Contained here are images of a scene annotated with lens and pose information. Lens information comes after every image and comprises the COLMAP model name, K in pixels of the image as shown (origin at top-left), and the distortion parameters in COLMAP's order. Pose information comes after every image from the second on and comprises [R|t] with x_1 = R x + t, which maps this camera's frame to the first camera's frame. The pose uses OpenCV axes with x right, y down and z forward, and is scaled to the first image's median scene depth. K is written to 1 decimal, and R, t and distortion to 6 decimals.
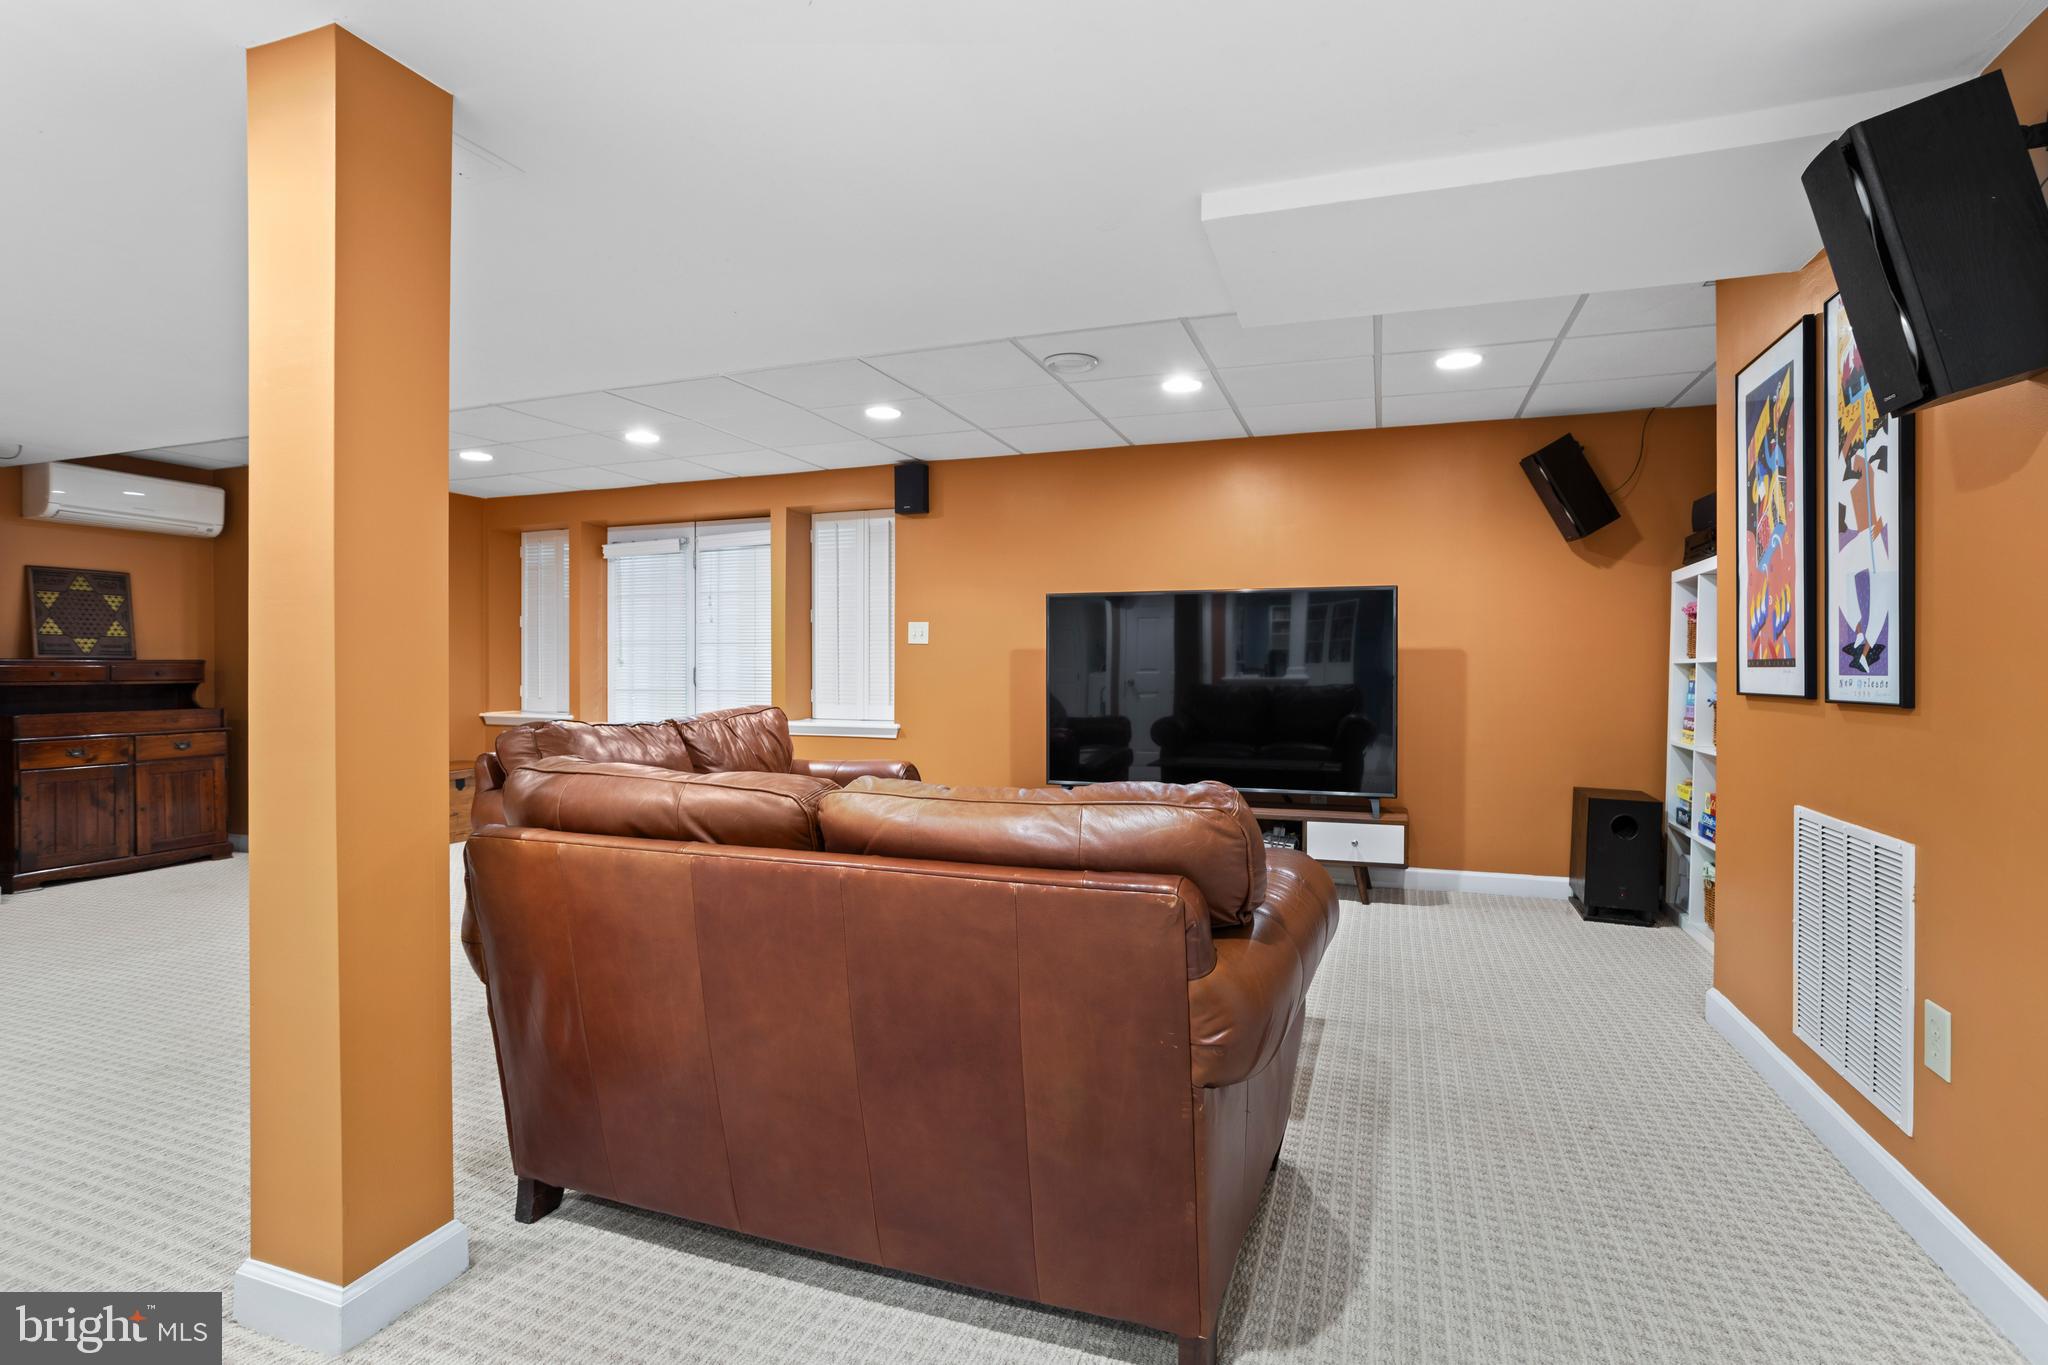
lens RADIAL K [[1008.9, 0, 1030.8], [0, 1008.9, 671.5], [0, 0, 1]] dist [-0.031054, 0.010305]
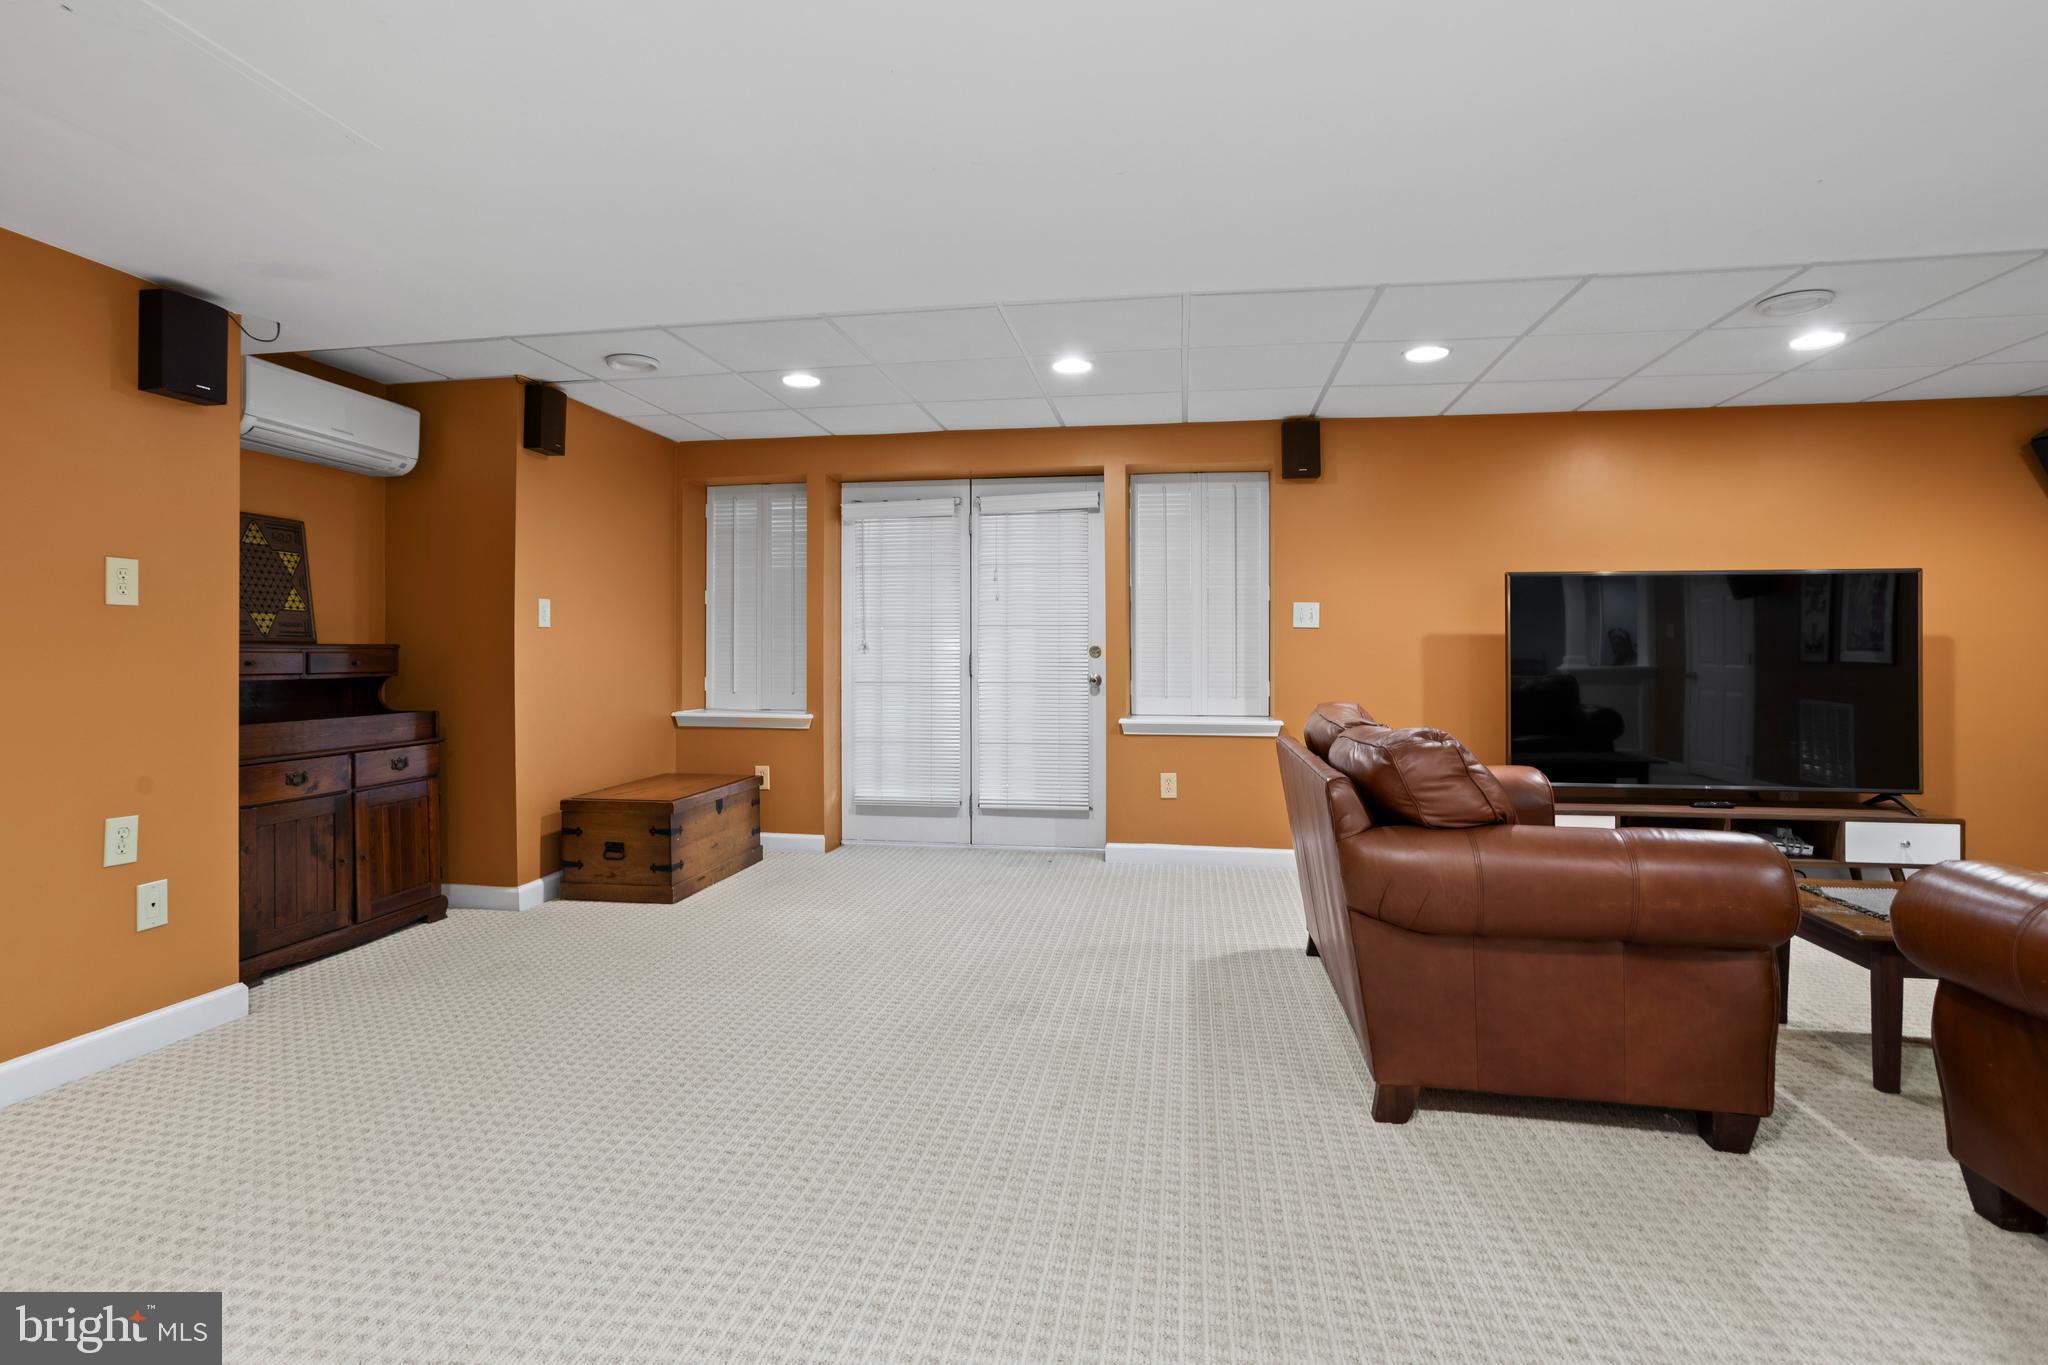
lens RADIAL K [[1008.9, 0, 1013.9], [0, 1008.9, 654.6], [0, 0, 1]] dist [-0.031054, 0.010305]
pose [[0.982403, 0.000372, 0.186771, -0.577542], [0.000159, 0.999996, -0.002832, -0.002121], [-0.186771, 0.002812, 0.982399, 0.219571]]
